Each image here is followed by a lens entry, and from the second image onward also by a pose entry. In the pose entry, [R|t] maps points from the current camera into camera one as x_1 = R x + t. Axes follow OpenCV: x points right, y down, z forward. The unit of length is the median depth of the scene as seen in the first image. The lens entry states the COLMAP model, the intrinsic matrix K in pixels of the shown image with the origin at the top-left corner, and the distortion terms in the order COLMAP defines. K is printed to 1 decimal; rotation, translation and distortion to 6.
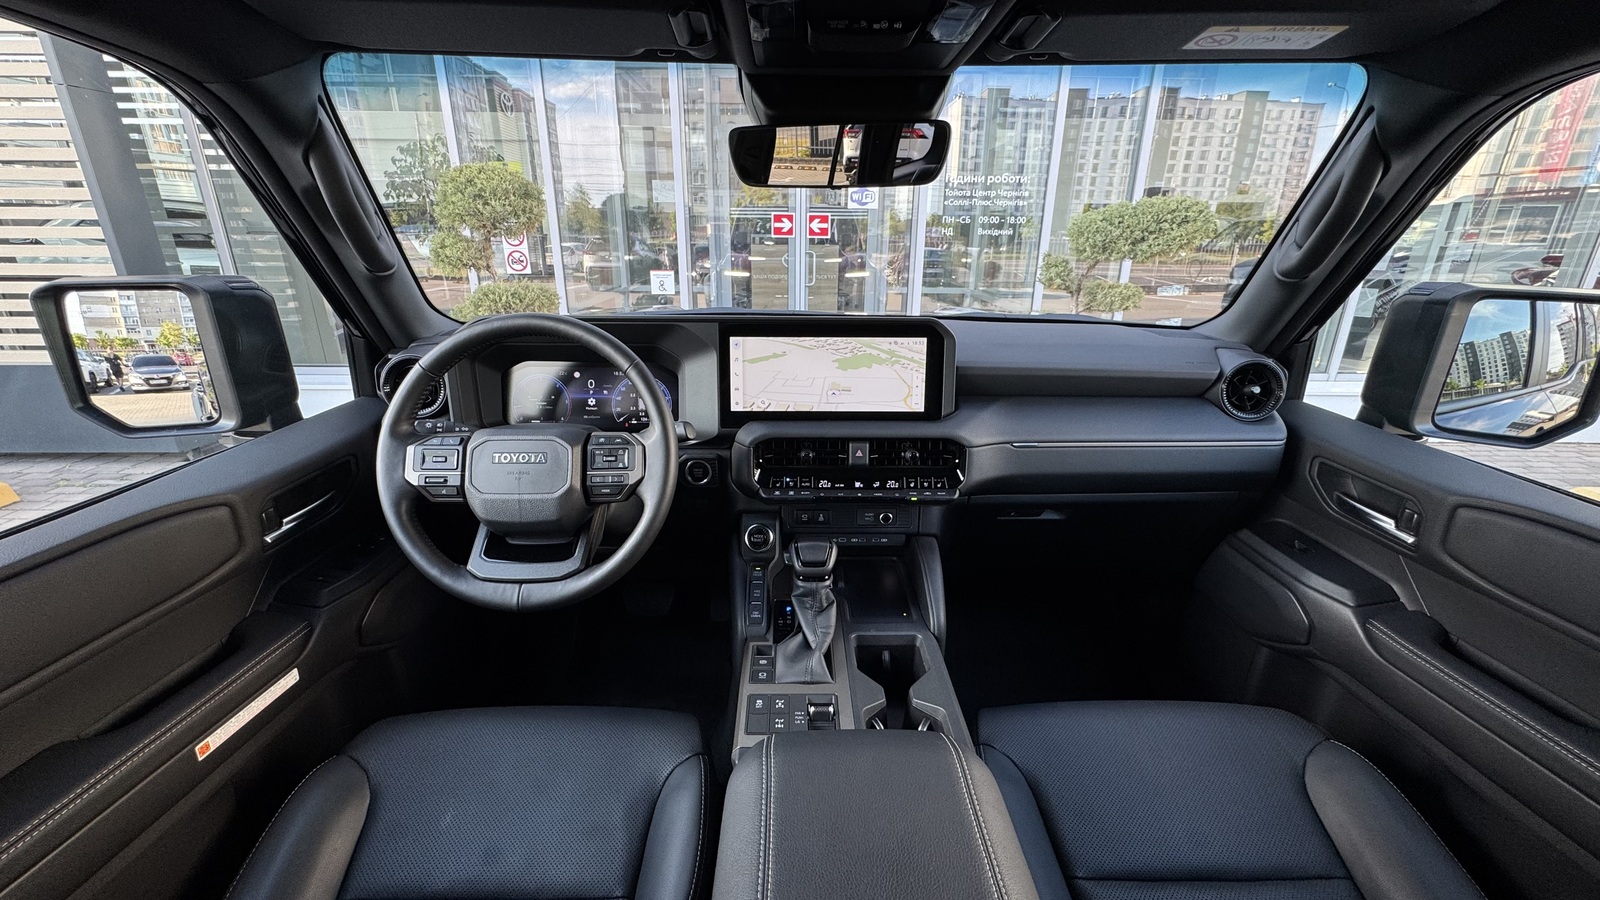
lens RADIAL K [[625.9, 0, 800.8], [0, 625.9, 451.7], [0, 0, 1]] dist [0.001941, -0.000218]
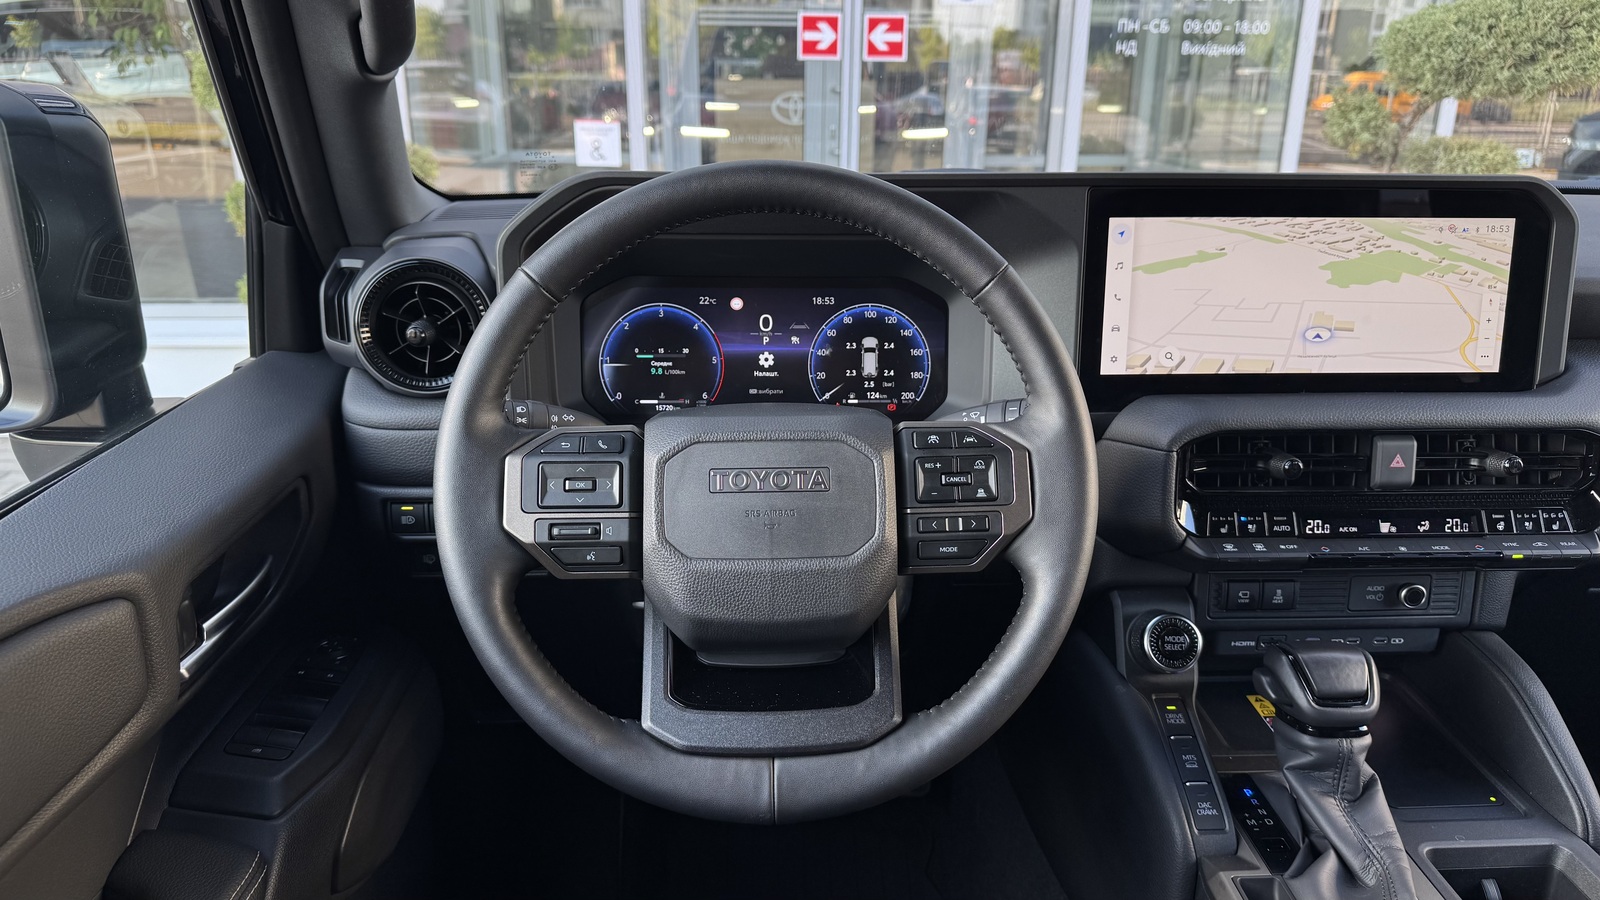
lens RADIAL K [[1129.4, 0, 796.9], [0, 1129.4, 459.7], [0, 0, 1]] dist [0.028298, -0.033116]
pose [[0.999214, -0.011317, 0.038000, -0.383078], [0.011358, 0.999935, -0.000869, -0.002976], [-0.037987, 0.001300, 0.999277, 0.155726]]
